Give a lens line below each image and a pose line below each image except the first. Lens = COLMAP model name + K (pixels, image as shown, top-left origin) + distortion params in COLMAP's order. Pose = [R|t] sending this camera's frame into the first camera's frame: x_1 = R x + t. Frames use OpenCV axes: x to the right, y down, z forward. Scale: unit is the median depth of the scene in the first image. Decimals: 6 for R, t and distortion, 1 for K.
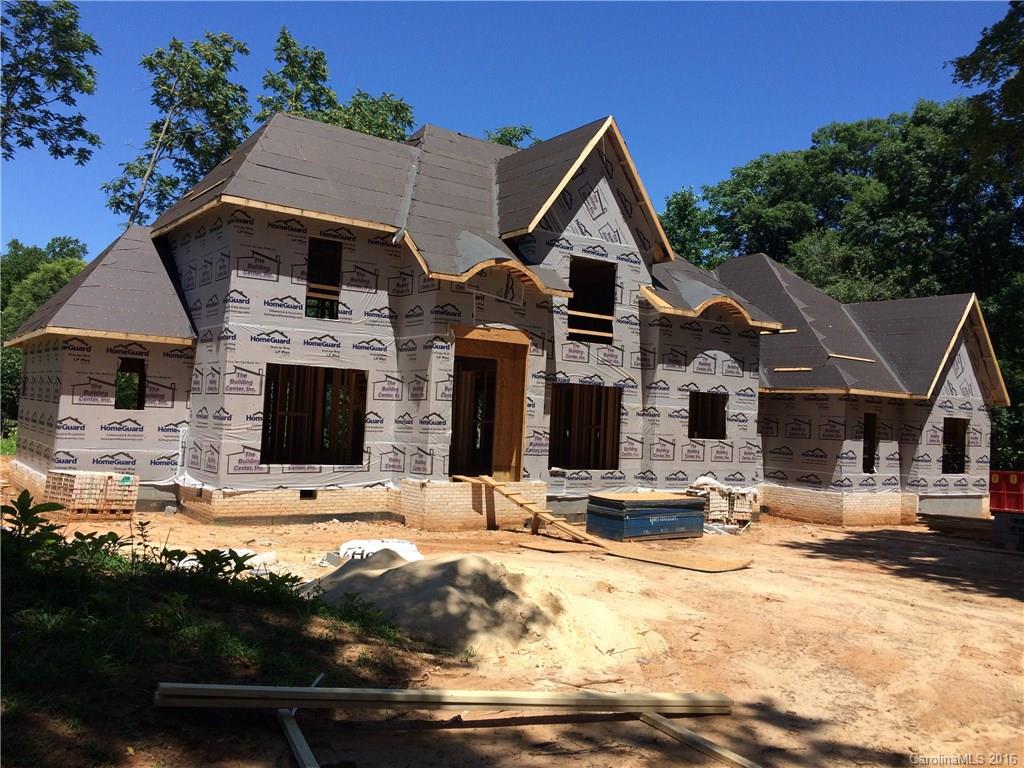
lens RADIAL K [[885.9, 0, 512.0], [0, 885.9, 384.0], [0, 0, 1]] dist [0.136843, -0.002791]
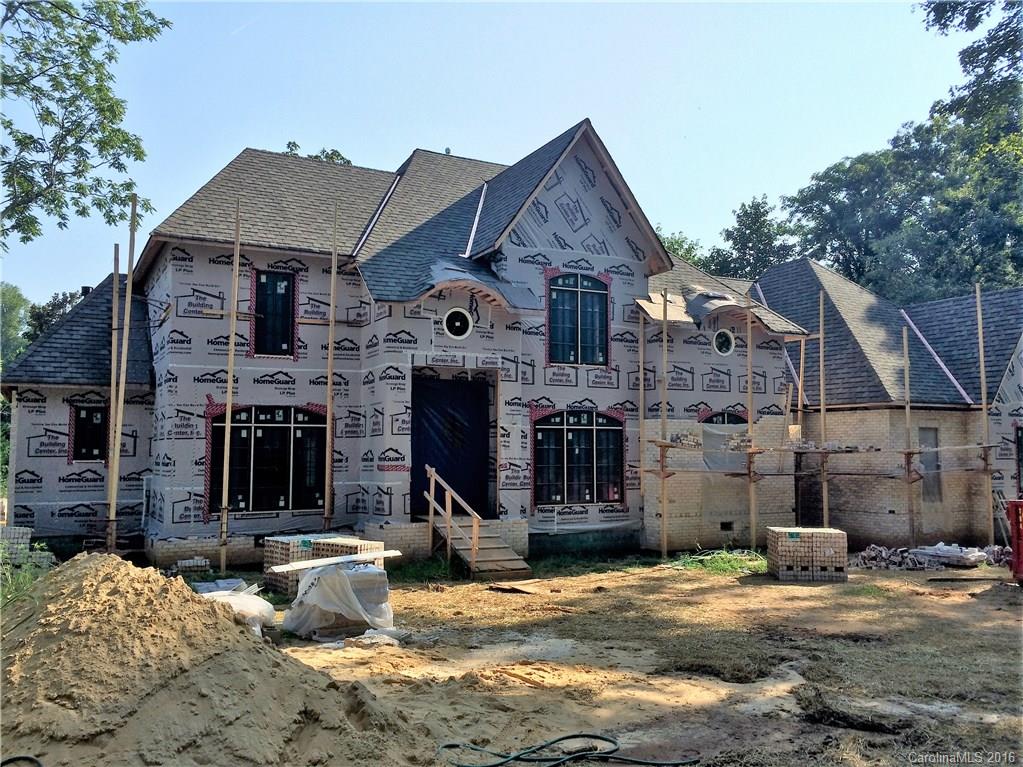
lens RADIAL K [[867.6, 0, 511.5], [0, 867.6, 383.5], [0, 0, 1]] dist [0.140878, -0.001663]
pose [[0.986735, -0.055497, -0.152558, 0.168943], [0.049282, 0.997805, -0.044228, 0.010672], [0.154678, 0.036123, 0.987304, 0.108684]]
